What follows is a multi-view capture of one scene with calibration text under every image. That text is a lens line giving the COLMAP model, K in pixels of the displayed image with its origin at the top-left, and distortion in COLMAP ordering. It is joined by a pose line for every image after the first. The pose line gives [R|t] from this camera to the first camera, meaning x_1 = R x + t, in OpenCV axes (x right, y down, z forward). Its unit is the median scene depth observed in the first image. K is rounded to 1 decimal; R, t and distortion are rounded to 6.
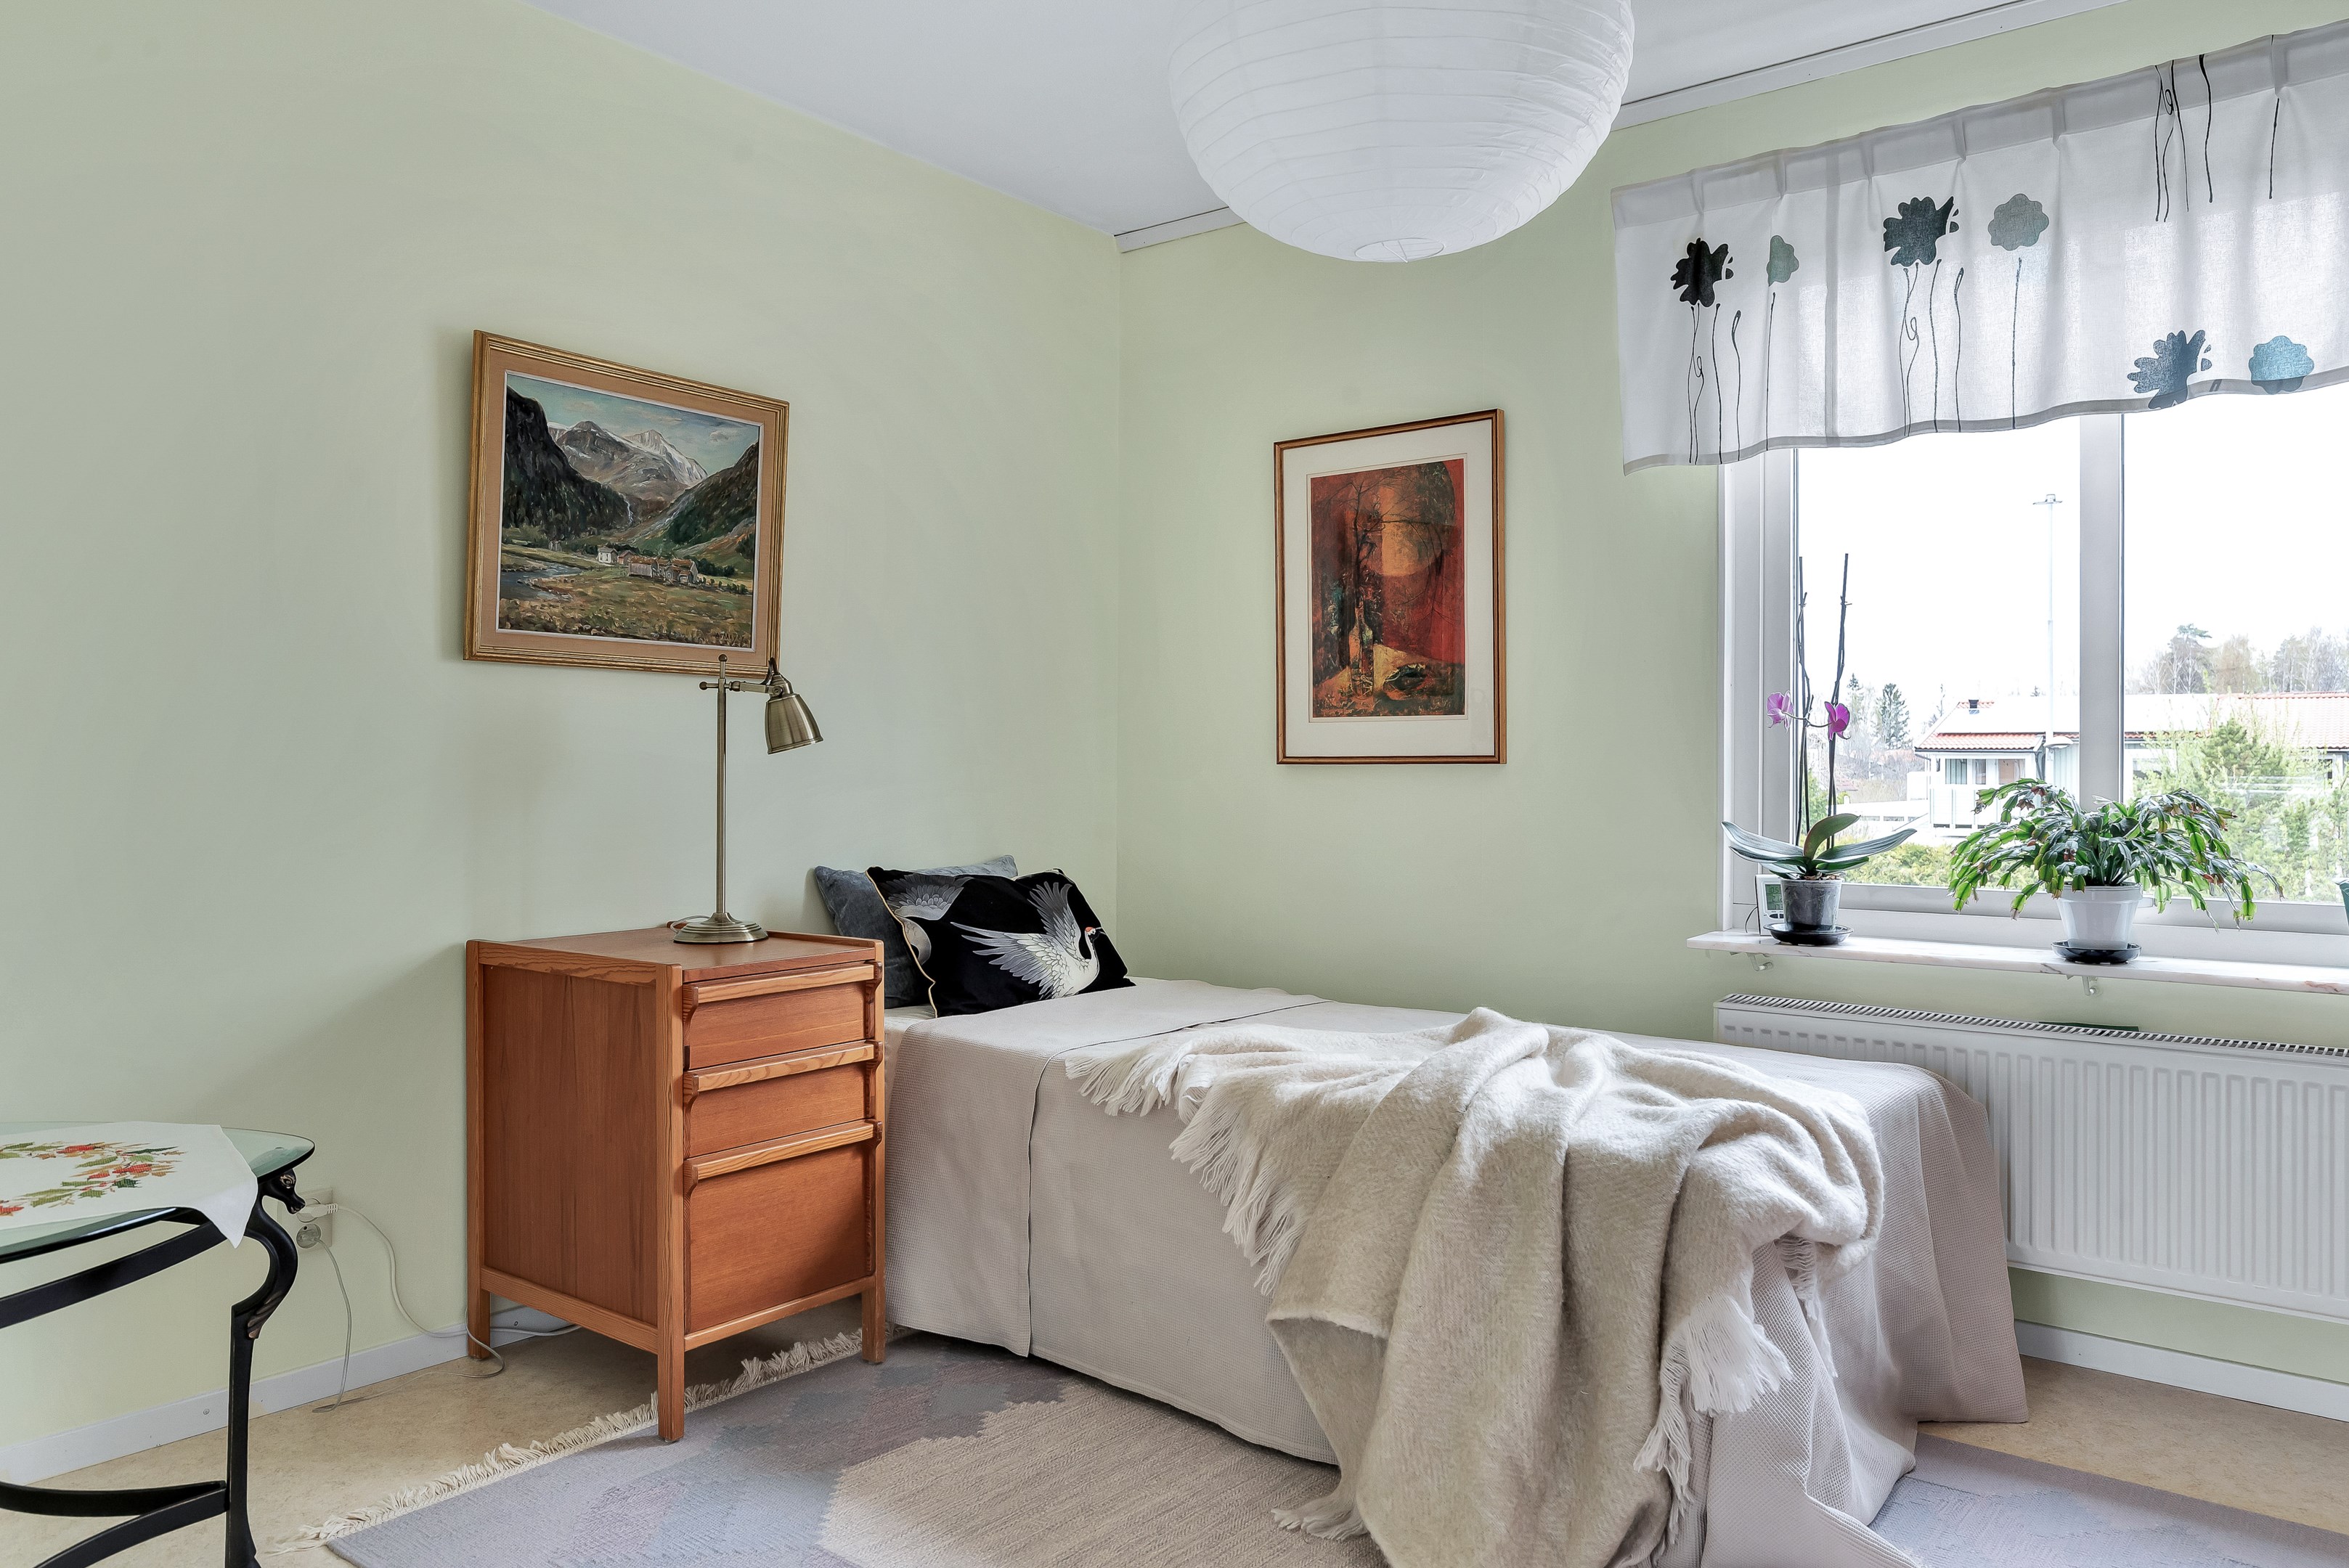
lens RADIAL K [[1533.0, 0, 1172.3], [0, 1533.0, 775.7], [0, 0, 1]] dist [-0.007907, 0.004682]
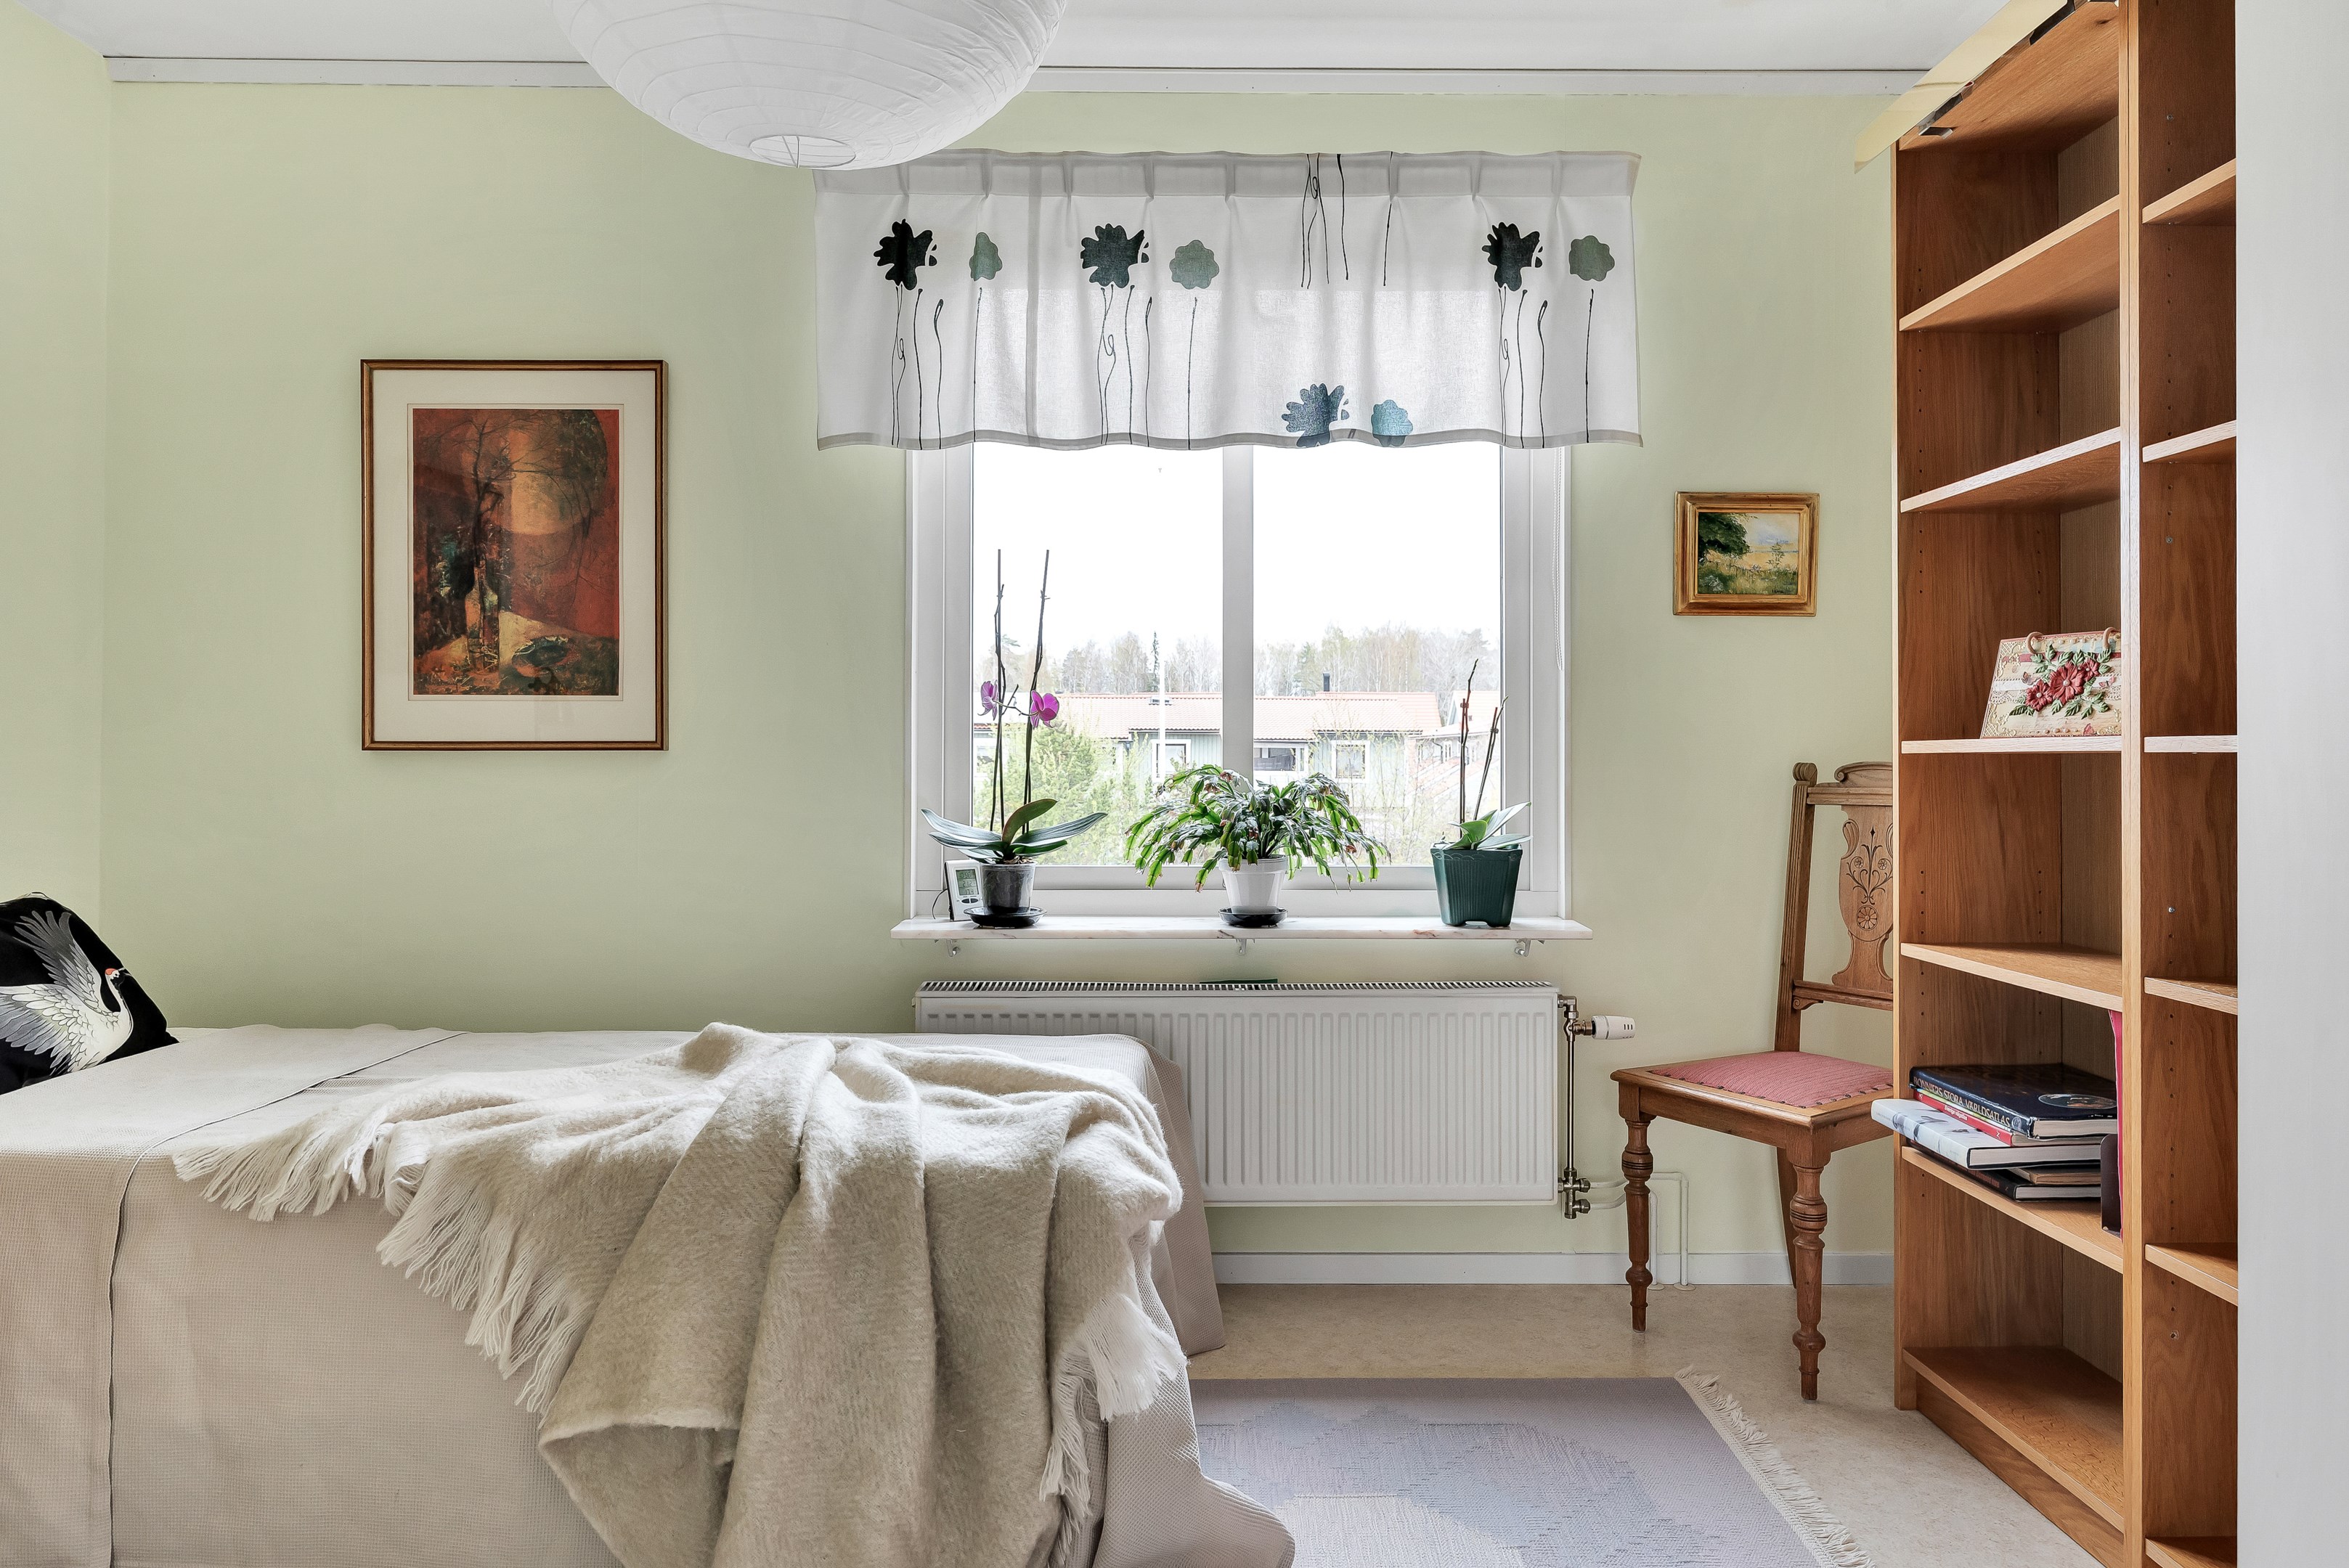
lens RADIAL K [[1533.0, 0, 1171.8], [0, 1533.0, 742.1], [0, 0, 1]] dist [-0.007907, 0.004682]
pose [[0.789729, 0.004493, 0.613440, -0.146016], [0.002936, 0.999934, -0.011104, -0.002245], [-0.613449, 0.010570, 0.789663, 0.135137]]
